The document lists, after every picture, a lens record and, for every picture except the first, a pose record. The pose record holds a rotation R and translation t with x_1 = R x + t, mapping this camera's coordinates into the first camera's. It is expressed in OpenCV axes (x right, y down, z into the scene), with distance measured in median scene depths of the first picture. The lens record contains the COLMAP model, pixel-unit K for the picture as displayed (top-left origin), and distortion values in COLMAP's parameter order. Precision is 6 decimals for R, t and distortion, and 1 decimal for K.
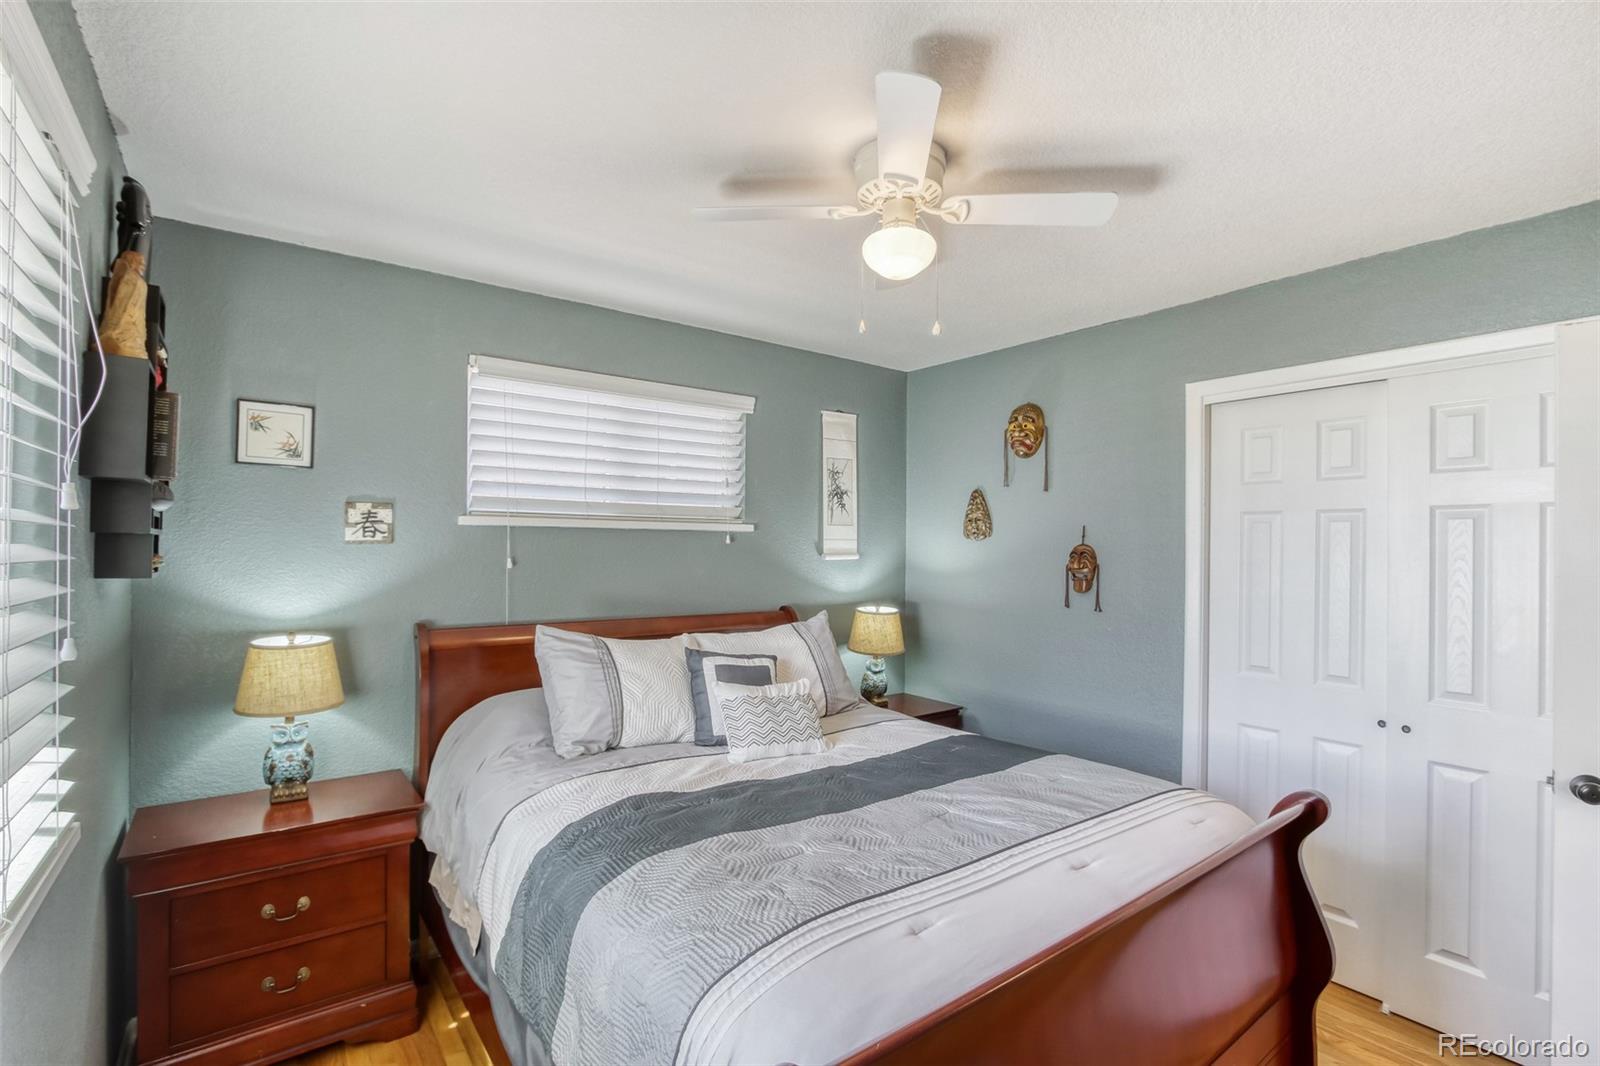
lens RADIAL K [[743.5, 0, 805.0], [0, 743.5, 524.8], [0, 0, 1]] dist [-0.014420, 0.003081]
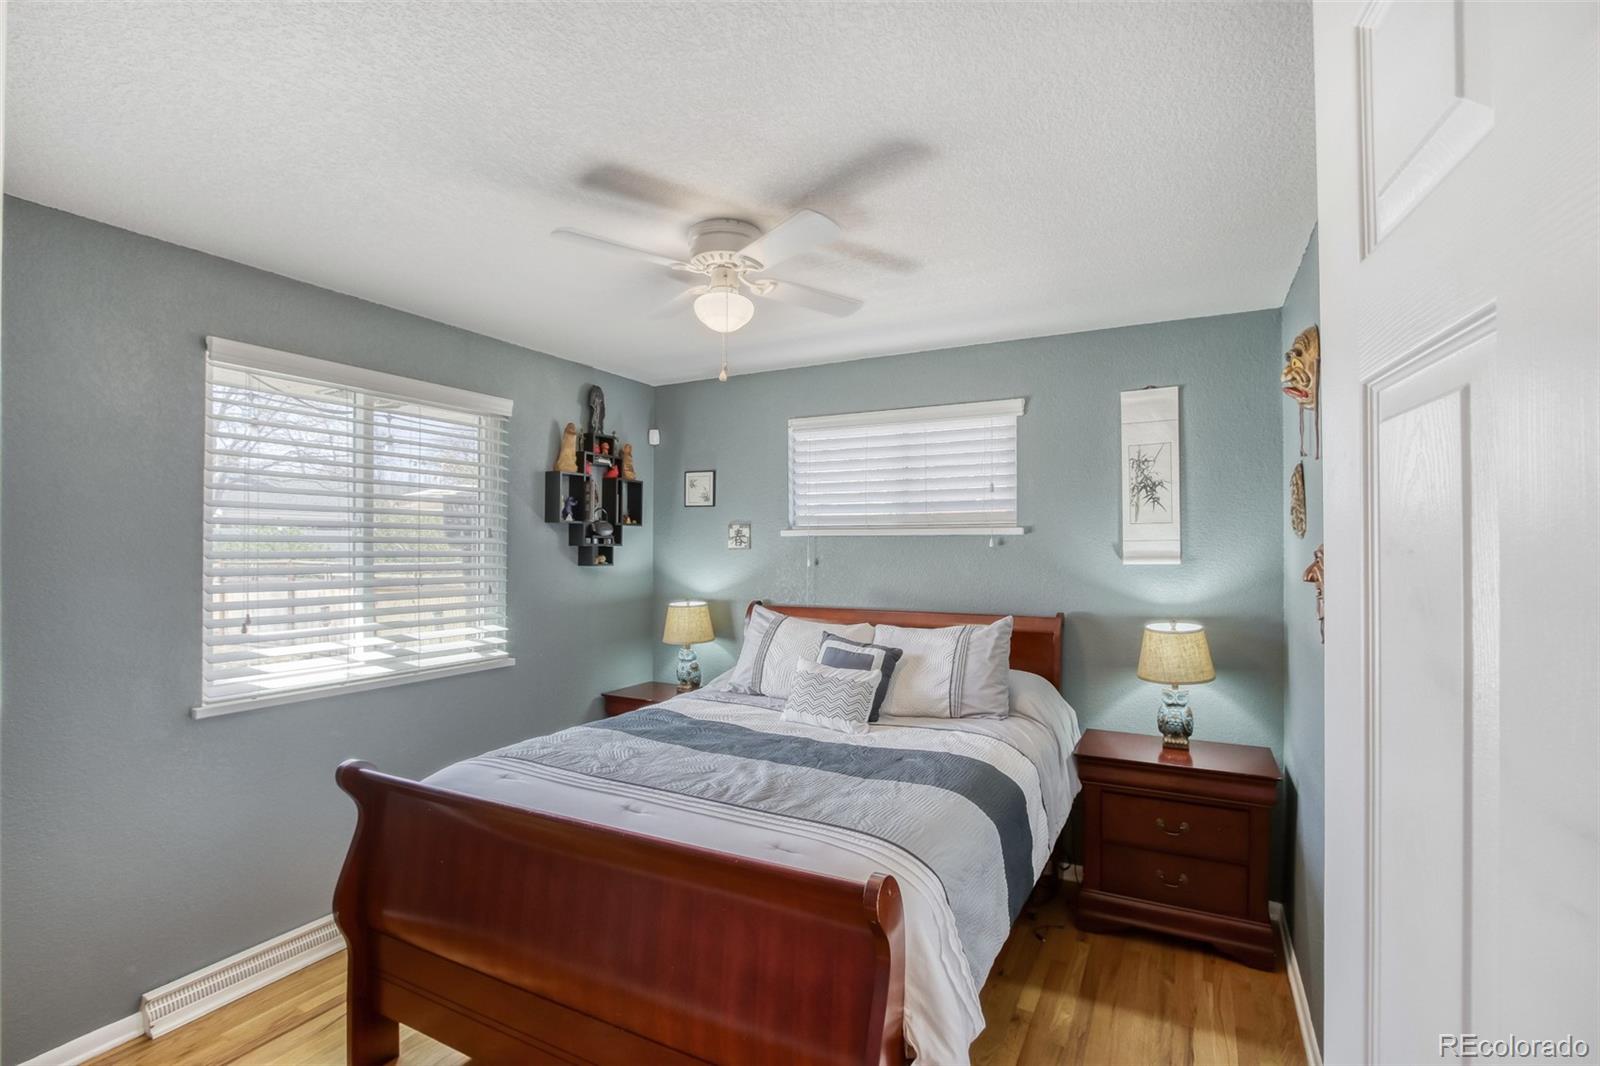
lens RADIAL K [[743.5, 0, 799.6], [0, 743.5, 543.2], [0, 0, 1]] dist [-0.014420, 0.003081]
pose [[0.420328, -0.005929, -0.907353, 0.724995], [0.036930, 0.999262, 0.010579, -0.000809], [0.906620, -0.037955, 0.420237, 0.323007]]
